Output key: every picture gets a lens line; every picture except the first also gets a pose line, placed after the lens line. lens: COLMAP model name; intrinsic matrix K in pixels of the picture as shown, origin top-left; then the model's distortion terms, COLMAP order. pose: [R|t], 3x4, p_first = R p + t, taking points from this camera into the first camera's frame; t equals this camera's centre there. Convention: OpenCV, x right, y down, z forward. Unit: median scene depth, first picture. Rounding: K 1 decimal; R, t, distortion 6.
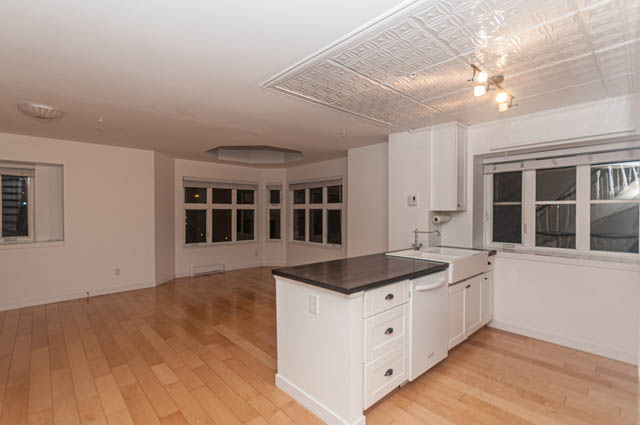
lens RADIAL K [[313.8, 0, 301.9], [0, 313.8, 214.9], [0, 0, 1]] dist [0.009280, -0.001609]
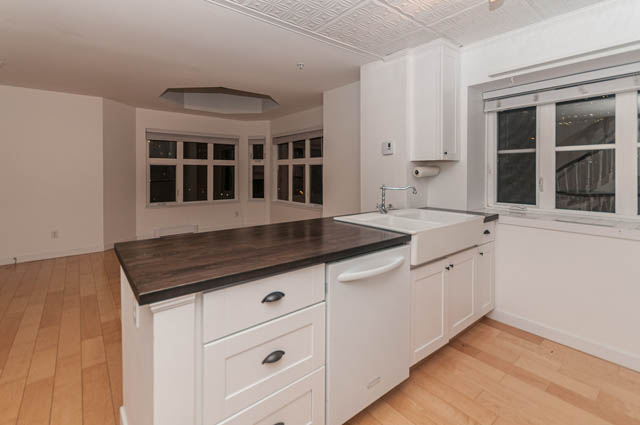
lens RADIAL K [[313.8, 0, 296.4], [0, 313.8, 173.9], [0, 0, 1]] dist [0.009280, -0.001609]
pose [[0.997808, -0.000577, -0.066167, 0.129895], [0.000341, 0.999994, -0.003577, 0.014267], [0.066169, 0.003547, 0.997802, 0.157469]]
